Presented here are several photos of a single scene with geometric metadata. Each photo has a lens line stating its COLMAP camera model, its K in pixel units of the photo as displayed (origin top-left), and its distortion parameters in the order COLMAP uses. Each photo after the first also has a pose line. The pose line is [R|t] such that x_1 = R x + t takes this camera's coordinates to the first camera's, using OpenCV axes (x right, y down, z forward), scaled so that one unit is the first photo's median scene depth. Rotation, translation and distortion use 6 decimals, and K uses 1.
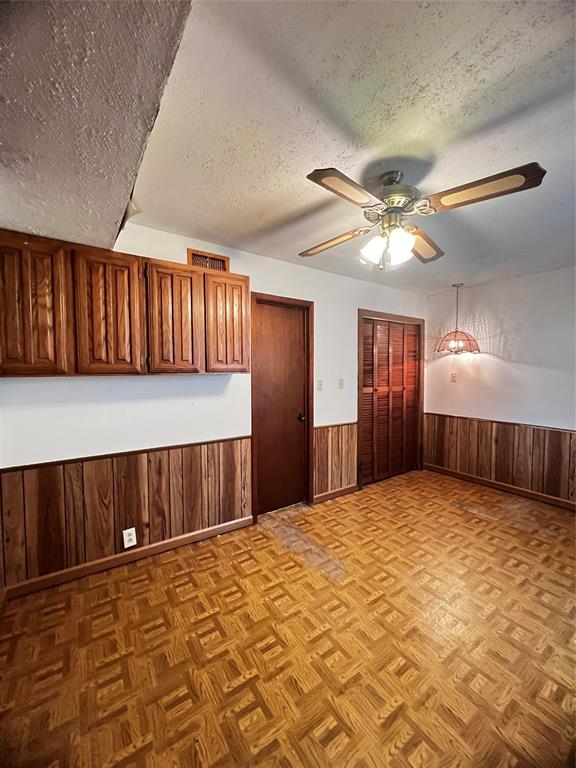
lens RADIAL K [[307.8, 0, 288.0], [0, 307.8, 384.0], [0, 0, 1]] dist [-0.002361, 0.000739]
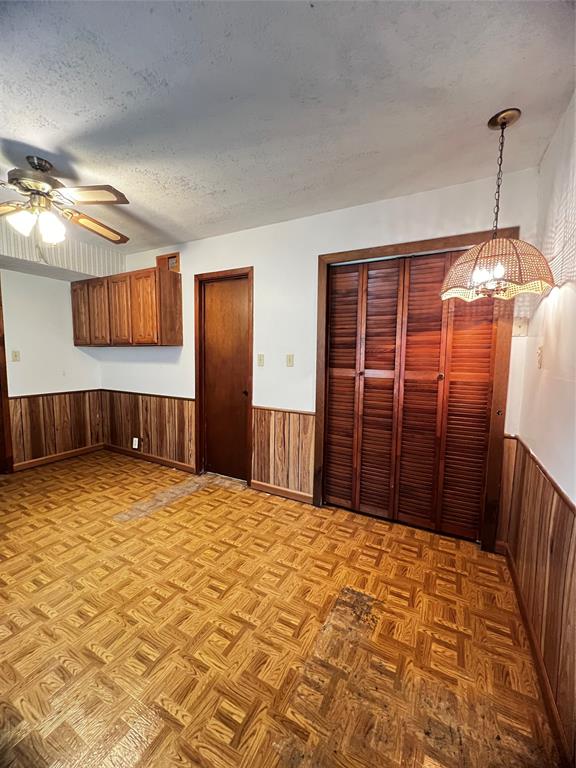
lens RADIAL K [[314.2, 0, 284.7], [0, 314.2, 374.6], [0, 0, 1]] dist [-0.037826, 0.025949]
pose [[0.450464, 0.080917, -0.889120, 0.943235], [-0.040971, 0.996709, 0.069951, -0.020987], [0.891854, 0.004918, 0.452297, 0.662466]]
